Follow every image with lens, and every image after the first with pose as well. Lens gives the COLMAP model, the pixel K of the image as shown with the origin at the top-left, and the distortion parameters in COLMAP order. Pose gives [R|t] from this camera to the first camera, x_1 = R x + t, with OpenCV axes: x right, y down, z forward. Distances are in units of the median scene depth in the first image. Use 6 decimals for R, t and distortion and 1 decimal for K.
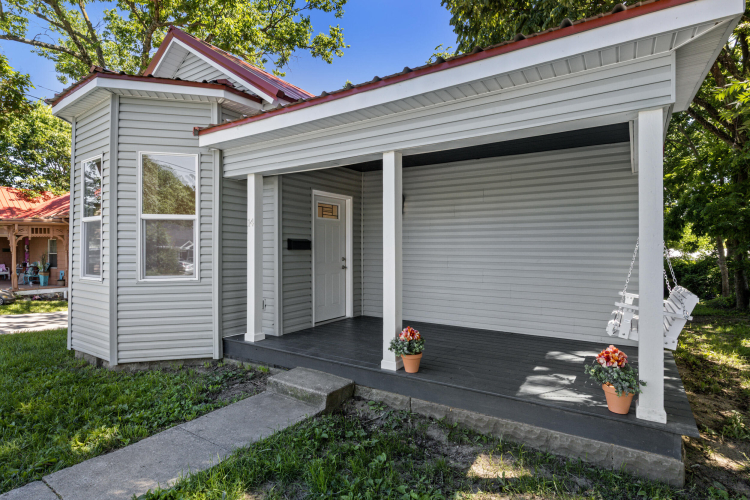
lens RADIAL K [[388.9, 0, 375.0], [0, 388.9, 250.0], [0, 0, 1]] dist [-0.002225, -0.000264]
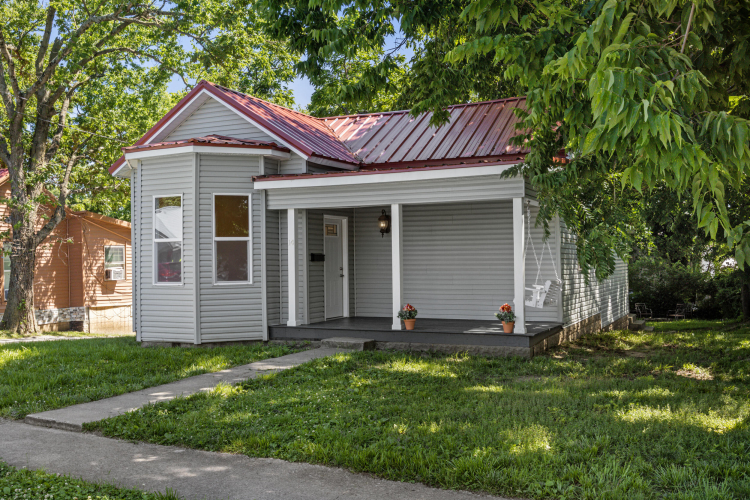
lens RADIAL K [[735.2, 0, 375.0], [0, 735.2, 250.0], [0, 0, 1]] dist [-0.002528, -0.005292]
pose [[0.991230, -0.010106, 0.131759, -0.361422], [0.012124, 0.999821, -0.014524, -0.000712], [-0.131588, 0.015994, 0.991175, -1.660491]]
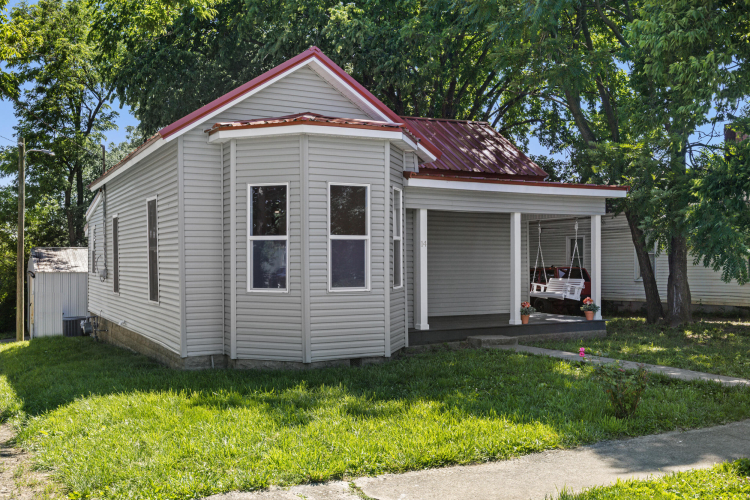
lens RADIAL K [[735.2, 0, 375.0], [0, 735.2, 250.0], [0, 0, 1]] dist [-0.002528, -0.005292]
pose [[0.465907, 0.003267, 0.884828, -2.644345], [-0.000822, 0.999994, -0.003260, -0.039411], [-0.884834, 0.000792, 0.465907, -0.058998]]
